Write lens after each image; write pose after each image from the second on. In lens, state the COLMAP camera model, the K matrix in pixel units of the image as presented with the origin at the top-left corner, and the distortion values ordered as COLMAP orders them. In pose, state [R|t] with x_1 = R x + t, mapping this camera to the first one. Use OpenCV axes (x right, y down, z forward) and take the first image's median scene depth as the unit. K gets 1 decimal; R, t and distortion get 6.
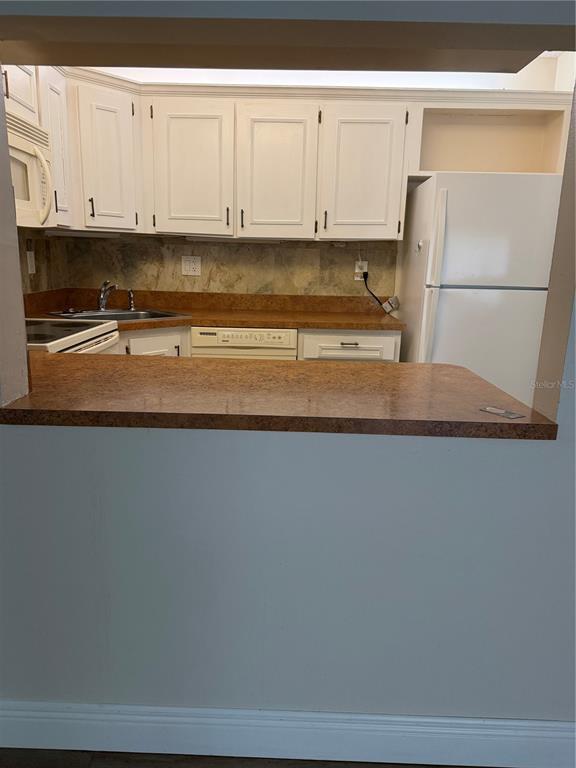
lens RADIAL K [[542.2, 0, 285.5], [0, 542.2, 384.2], [0, 0, 1]] dist [0.157497, -0.284380]
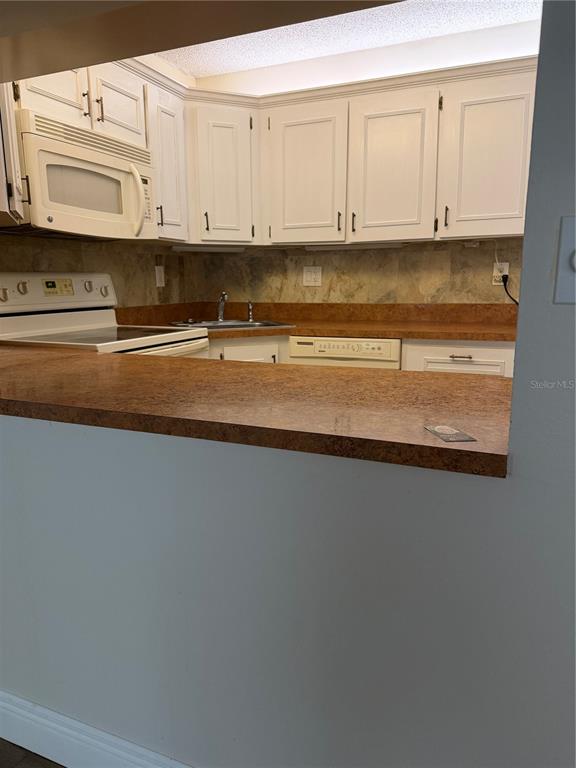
lens RADIAL K [[542.2, 0, 285.5], [0, 542.2, 384.2], [0, 0, 1]] dist [0.157497, -0.284380]
pose [[0.923819, 0.042095, -0.380507, 0.179930], [-0.057172, 0.997960, -0.028403, 0.007719], [0.378535, 0.047994, 0.924342, 0.098870]]
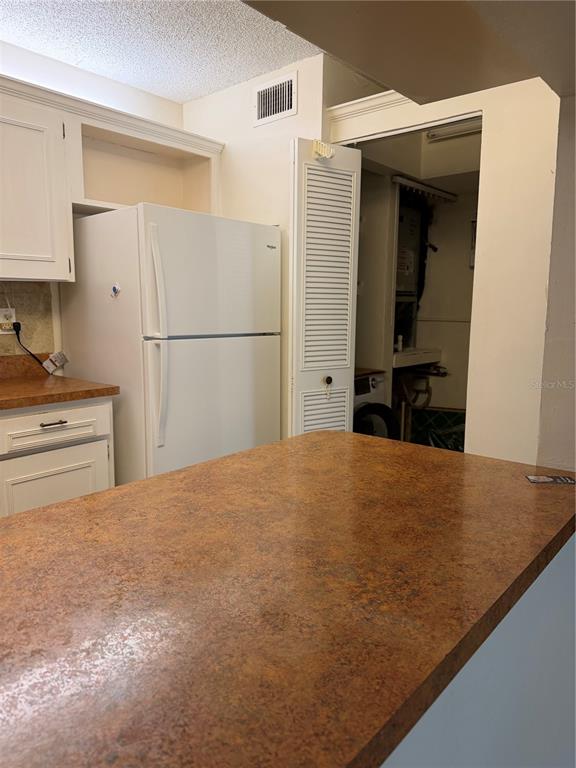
lens RADIAL K [[542.2, 0, 285.5], [0, 542.2, 384.2], [0, 0, 1]] dist [0.157497, -0.284380]
pose [[0.642311, -0.127385, 0.755784, -0.210108], [0.181623, 0.983302, 0.011379, -0.072990], [-0.744614, 0.129959, 0.654722, 0.280670]]
